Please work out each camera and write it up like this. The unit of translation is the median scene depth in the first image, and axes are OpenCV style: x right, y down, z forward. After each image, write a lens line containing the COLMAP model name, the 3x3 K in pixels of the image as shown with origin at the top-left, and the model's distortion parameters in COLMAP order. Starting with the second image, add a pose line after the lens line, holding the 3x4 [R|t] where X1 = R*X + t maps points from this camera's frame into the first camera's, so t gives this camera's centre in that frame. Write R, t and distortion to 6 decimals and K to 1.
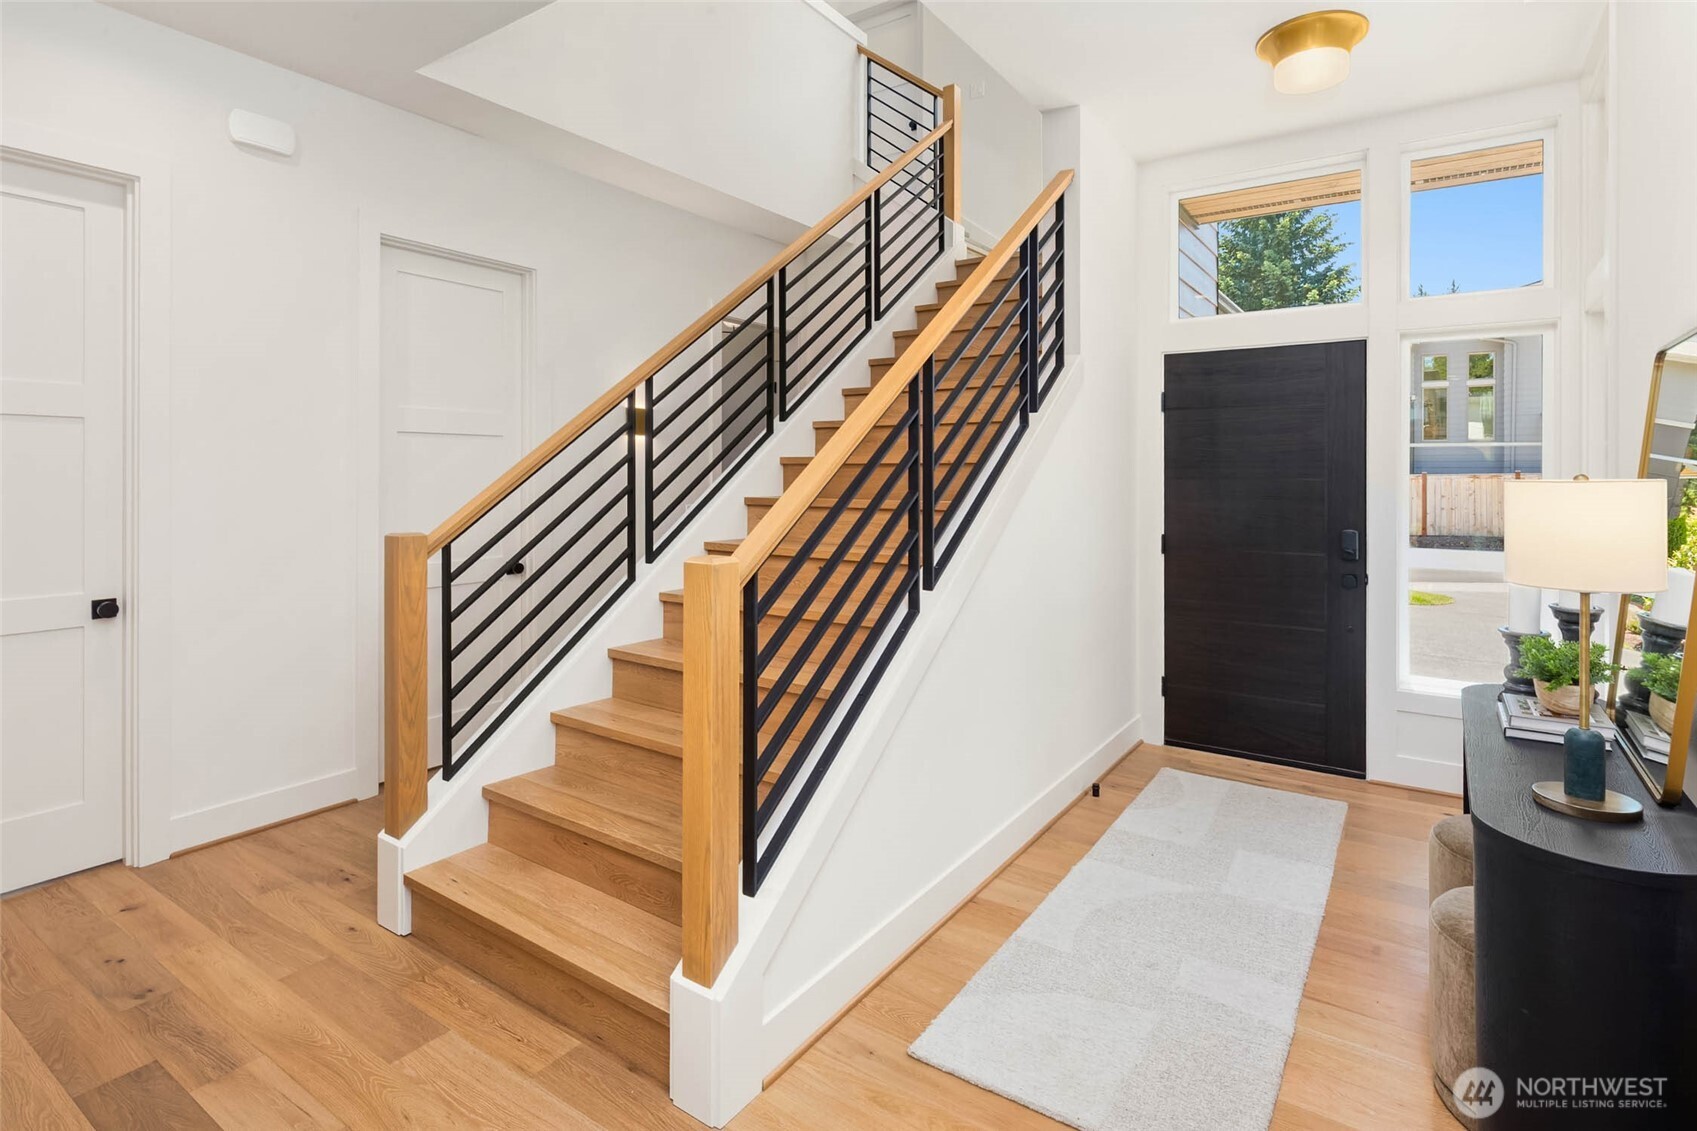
lens RADIAL K [[854.7, 0, 848.9], [0, 854.7, 463.8], [0, 0, 1]] dist [0.015751, 0.000423]
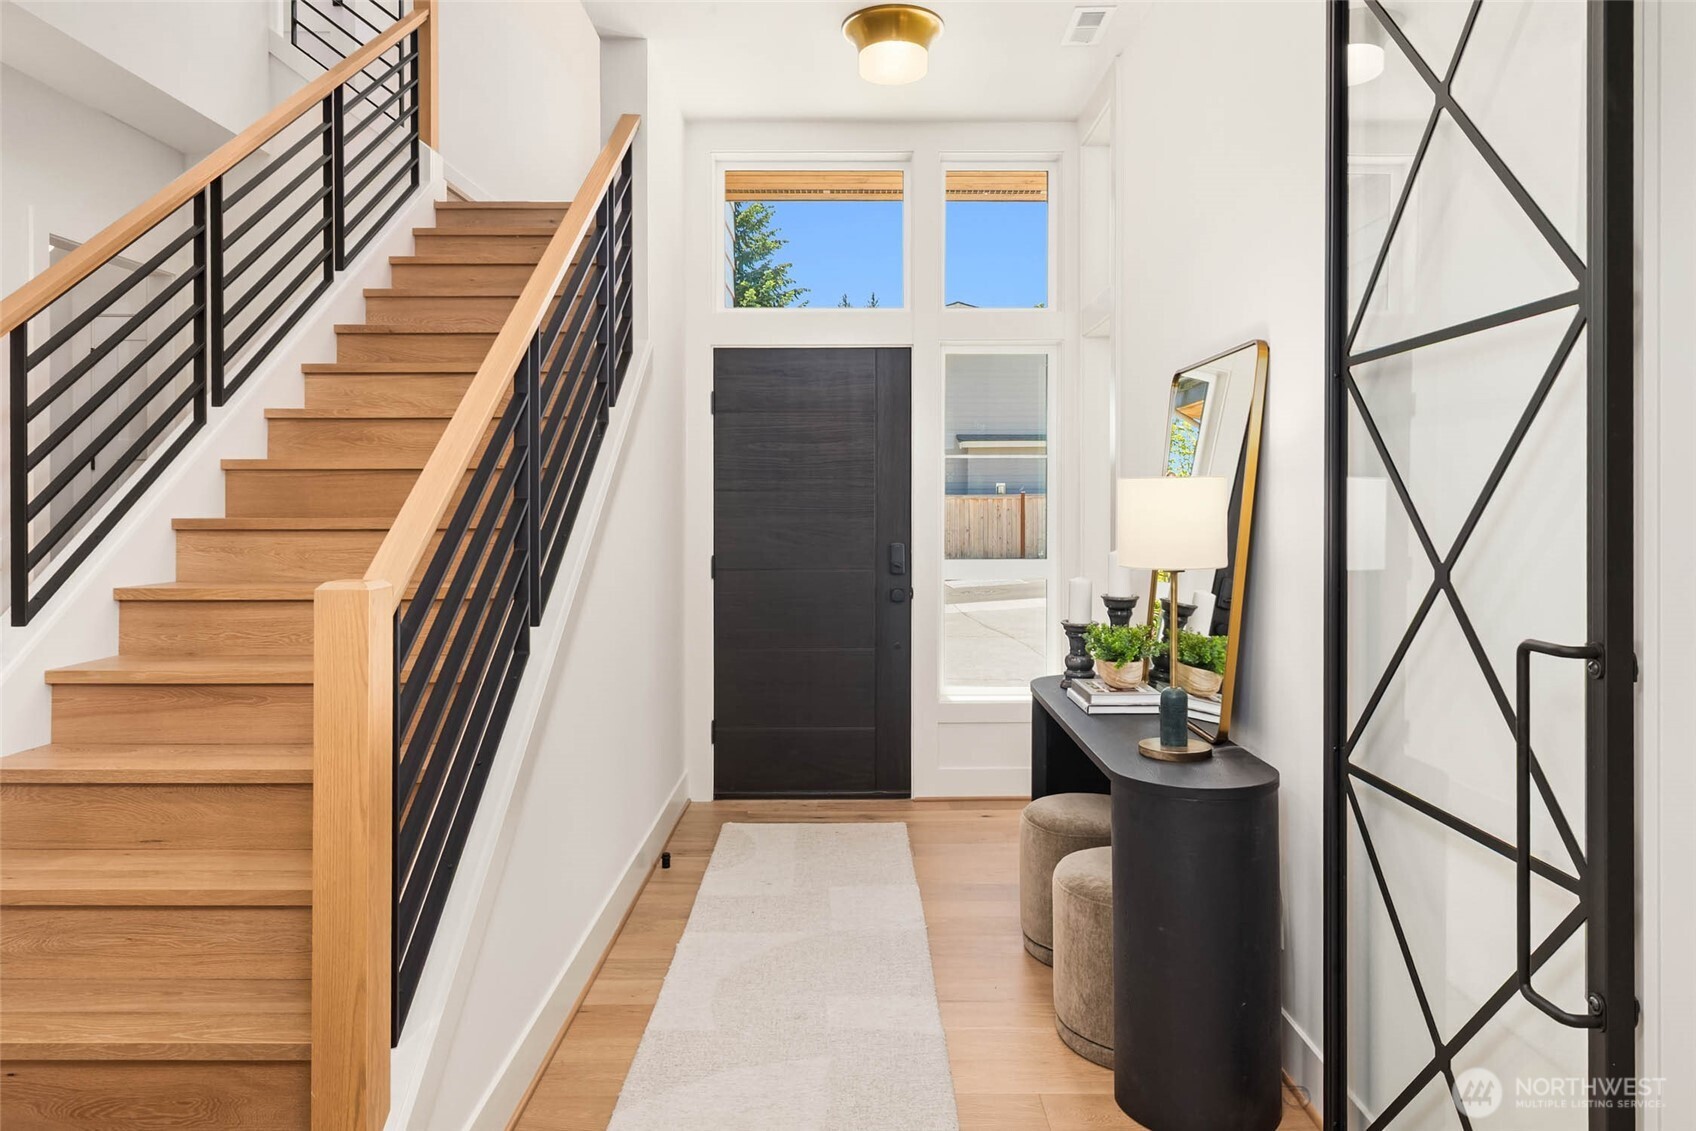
lens RADIAL K [[1113.3, 0, 845.0], [0, 1113.3, 489.8], [0, 0, 1]] dist [0.027930, -0.000794]
pose [[0.828862, -0.002422, 0.559447, -0.175210], [0.001778, 0.999997, 0.001695, 0.015853], [-0.559450, -0.000410, 0.828864, -0.004565]]
